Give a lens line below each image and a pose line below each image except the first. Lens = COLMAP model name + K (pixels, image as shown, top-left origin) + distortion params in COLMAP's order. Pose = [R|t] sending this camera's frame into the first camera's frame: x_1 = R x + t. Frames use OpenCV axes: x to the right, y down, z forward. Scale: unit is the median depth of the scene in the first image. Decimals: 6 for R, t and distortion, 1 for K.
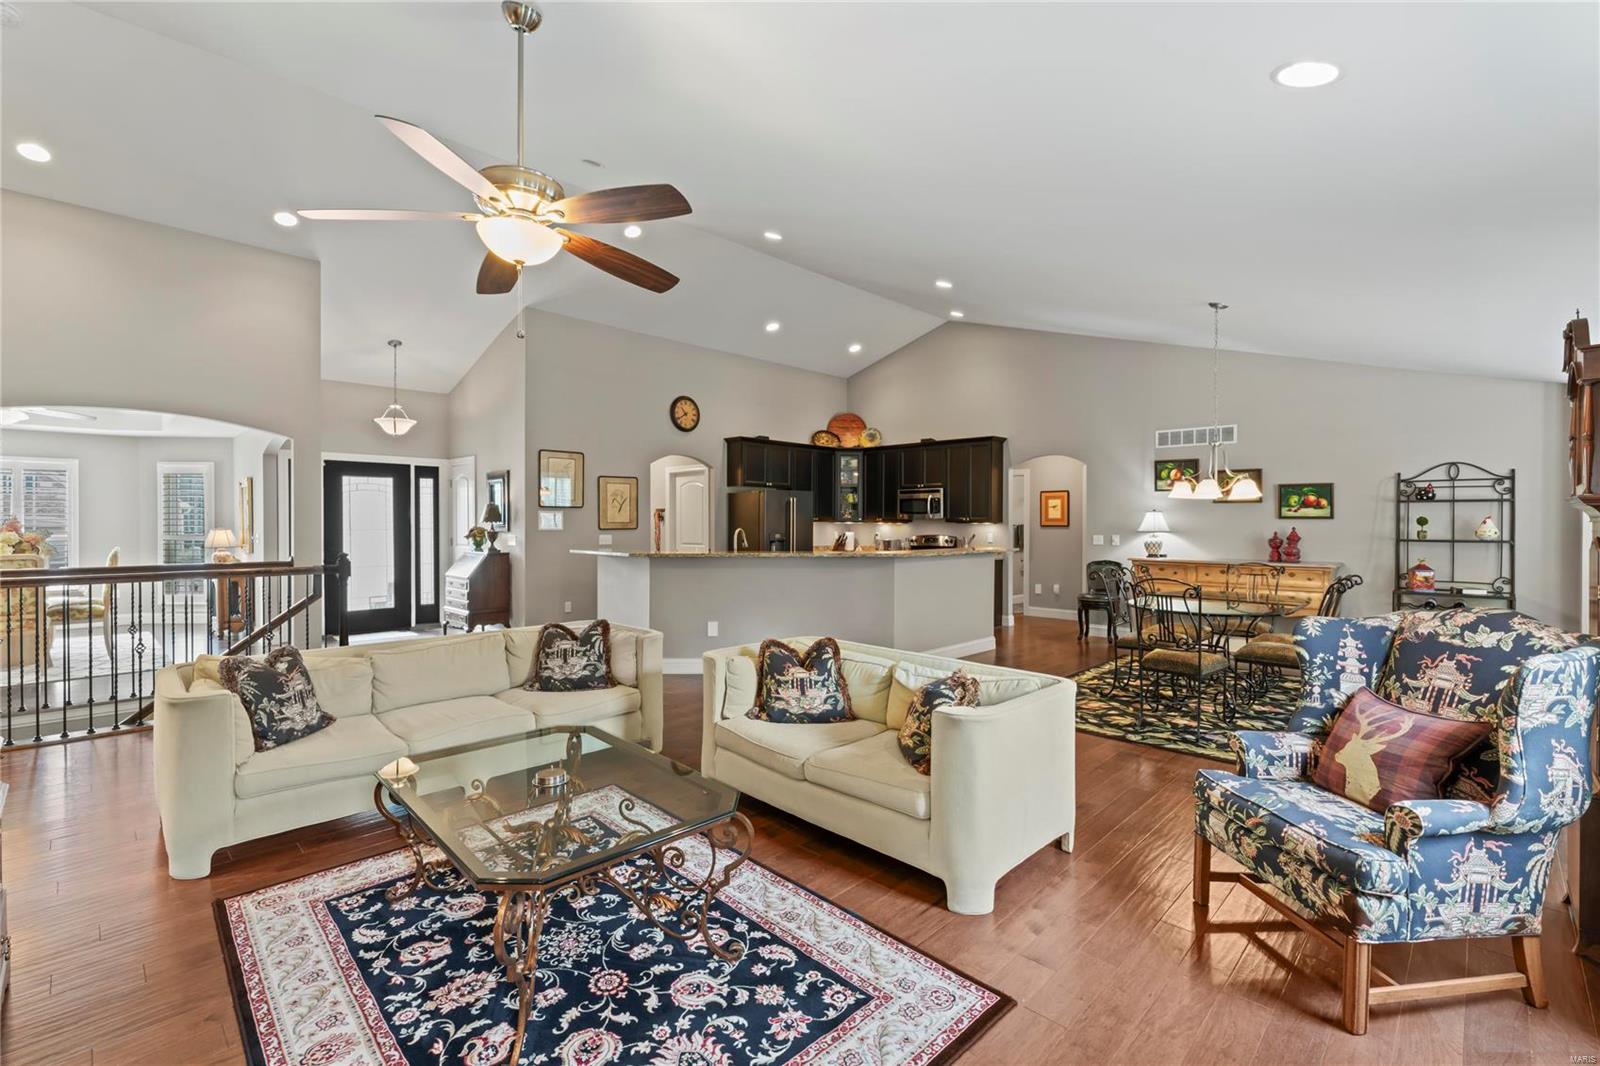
lens RADIAL K [[701.7, 0, 801.7], [0, 701.7, 528.2], [0, 0, 1]] dist [-0.000882, -0.000503]
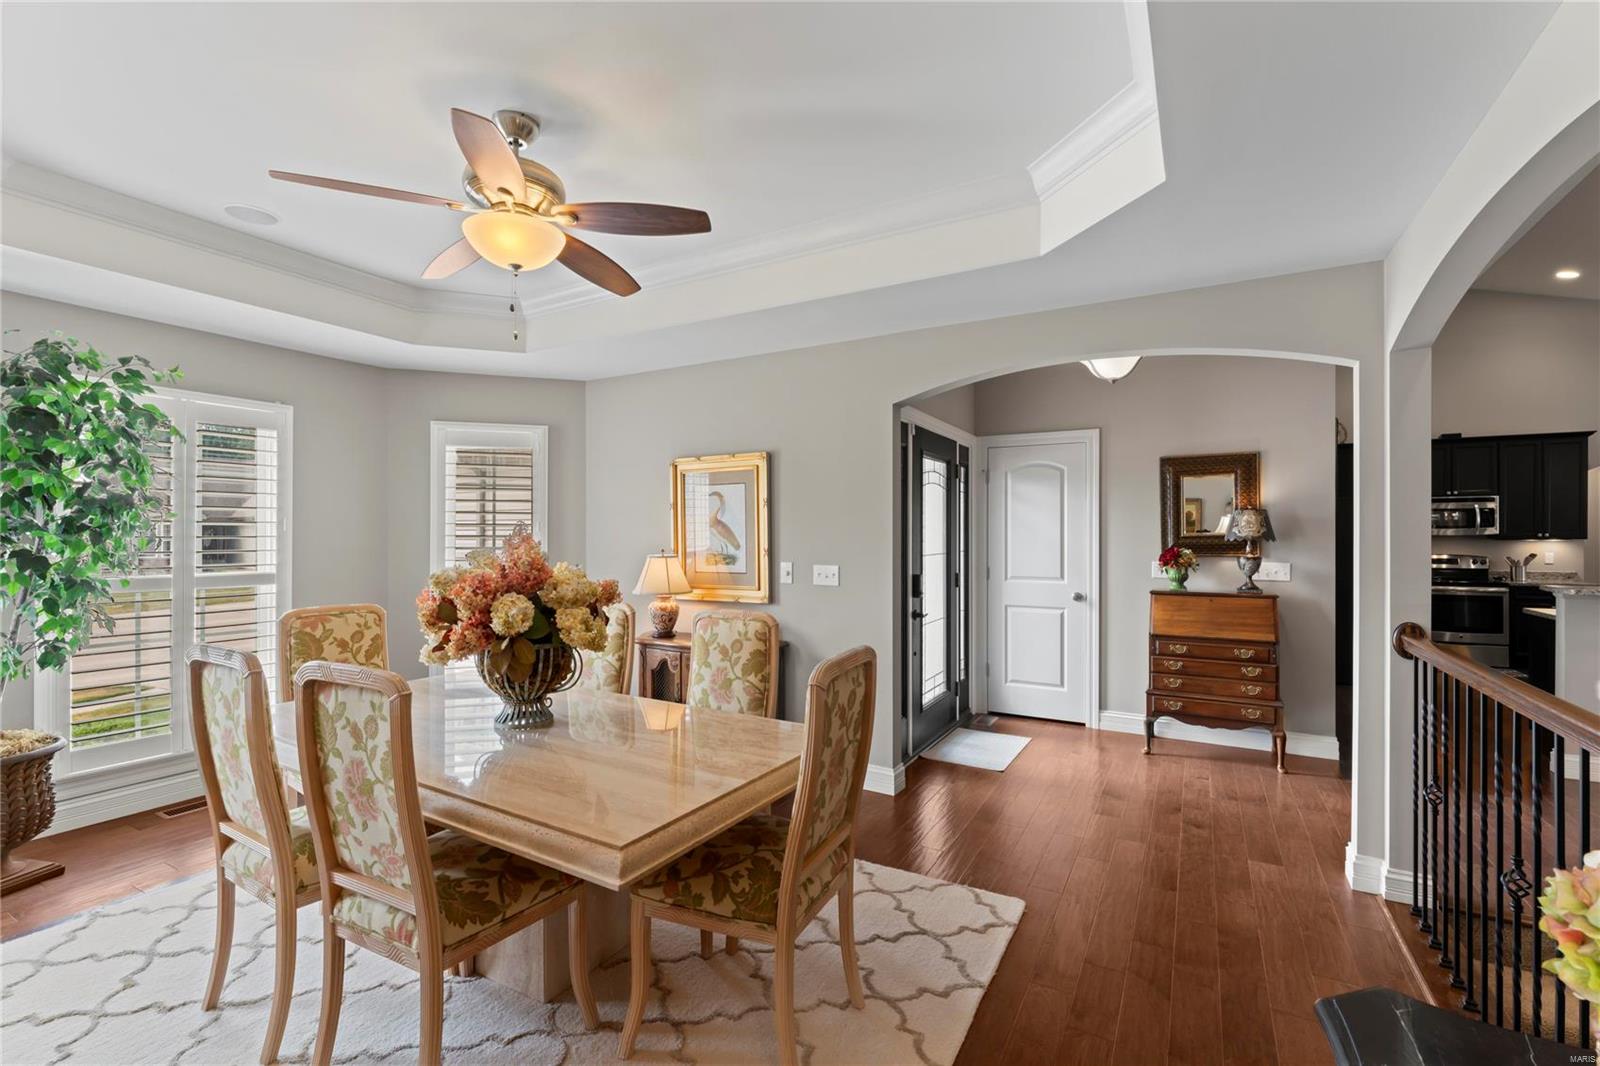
lens RADIAL K [[695.8, 0, 800.0], [0, 695.8, 533.0], [0, 0, 1]] dist [-0.002291, 0.000096]
pose [[0.967730, 0.000154, 0.251988, -0.808253], [0.002607, 0.999940, -0.010622, -0.009193], [-0.251974, 0.010936, 0.967672, 0.465920]]
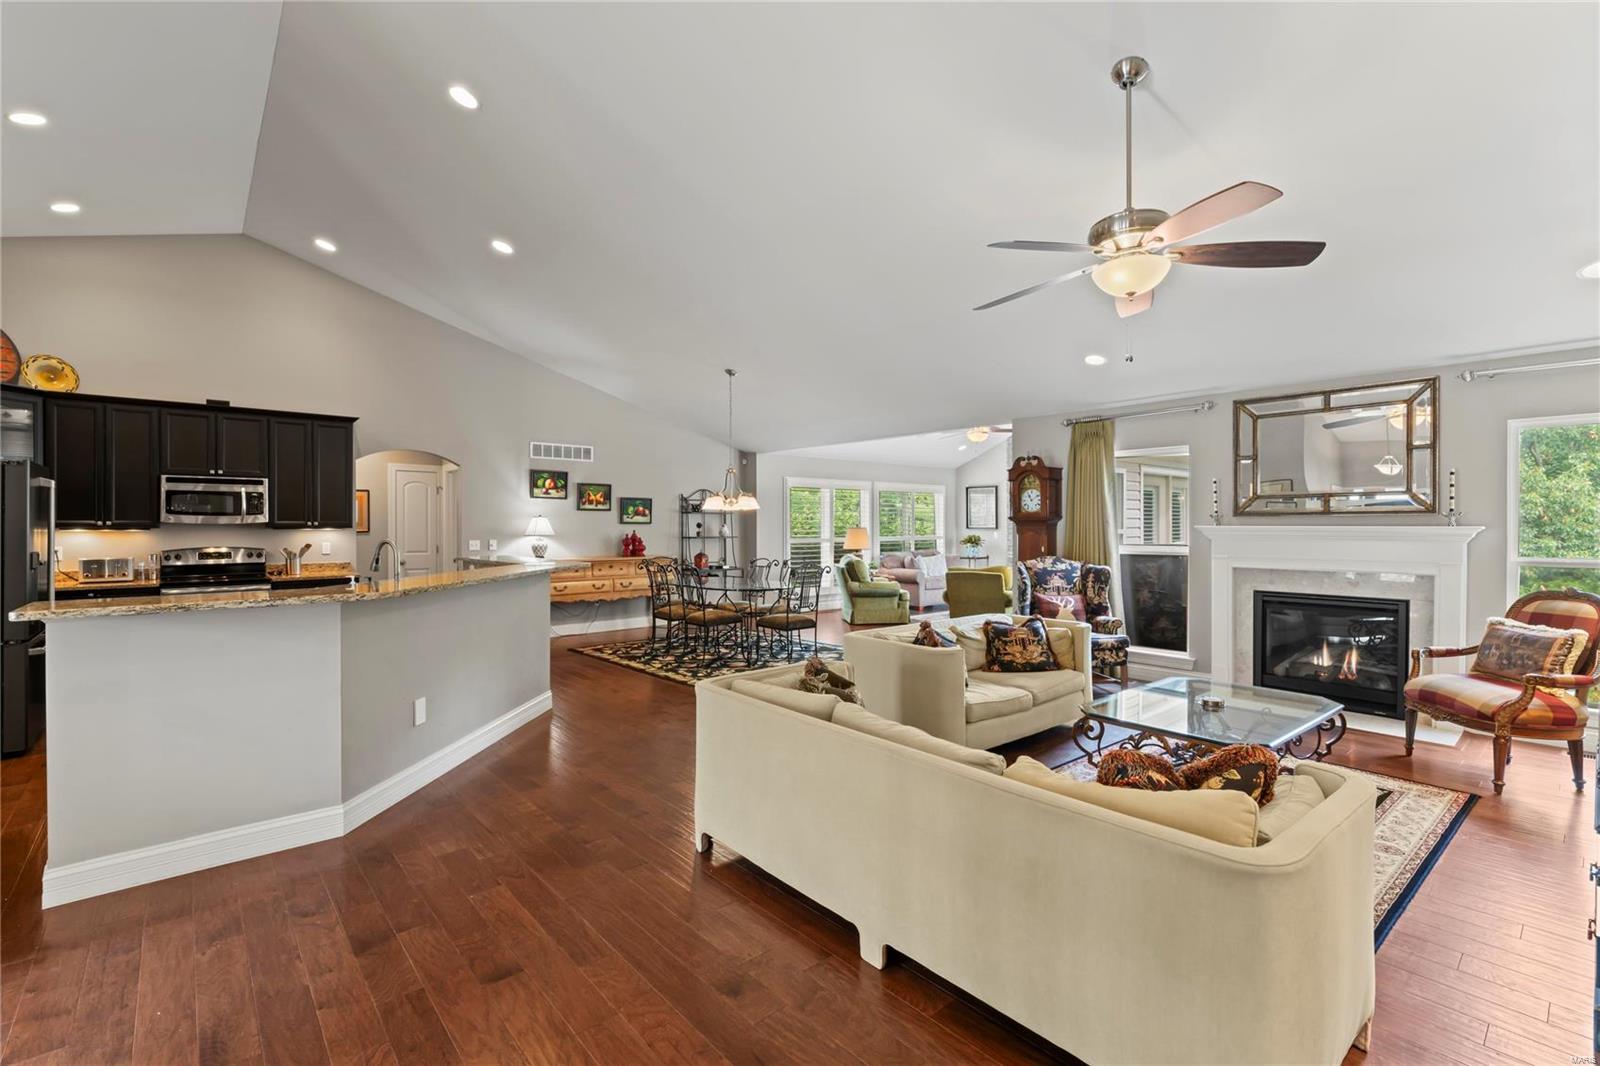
lens RADIAL K [[710.3, 0, 803.3], [0, 710.3, 527.6], [0, 0, 1]] dist [-0.000031, -0.000026]
pose [[0.074097, -0.003984, 0.997243, -0.487069], [0.011372, 0.999930, 0.003150, -0.005199], [-0.997186, 0.011107, 0.074137, 0.446884]]
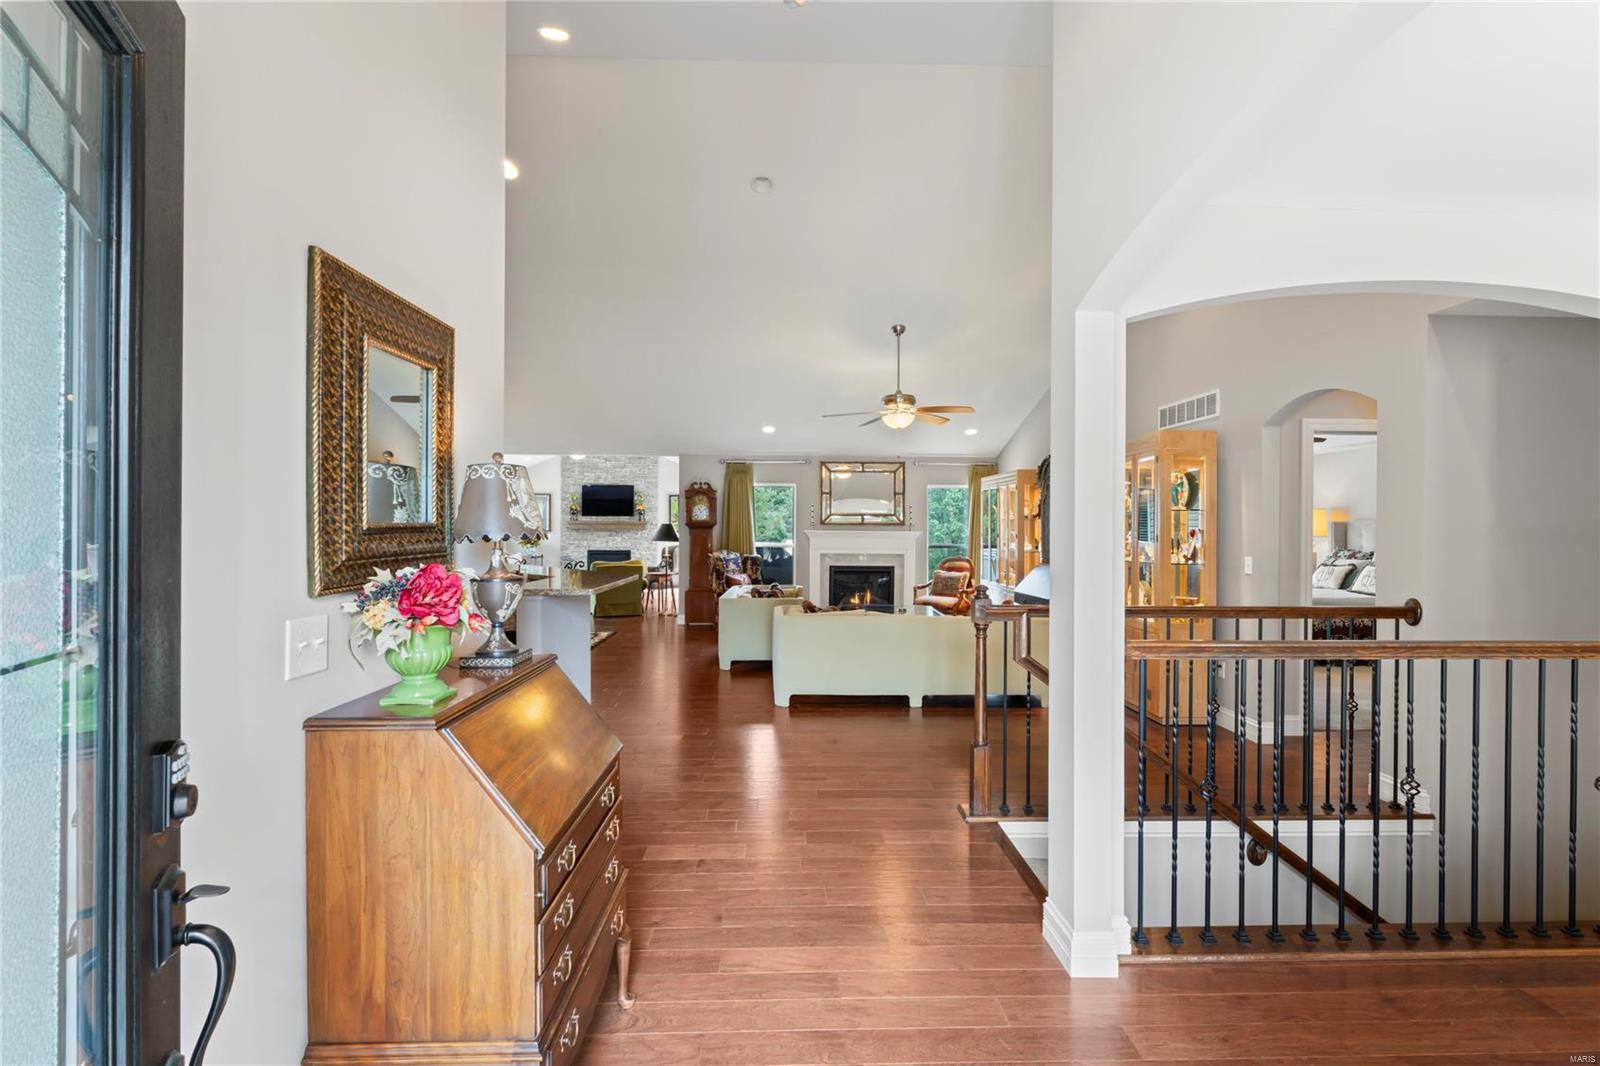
lens RADIAL K [[704.7, 0, 801.6], [0, 704.7, 530.3], [0, 0, 1]] dist [0.000220, -0.000337]
pose [[-0.721940, -0.006085, 0.691929, -0.589369], [0.000743, 0.999954, 0.009569, -0.011525], [-0.691955, 0.007422, -0.721902, 0.950994]]
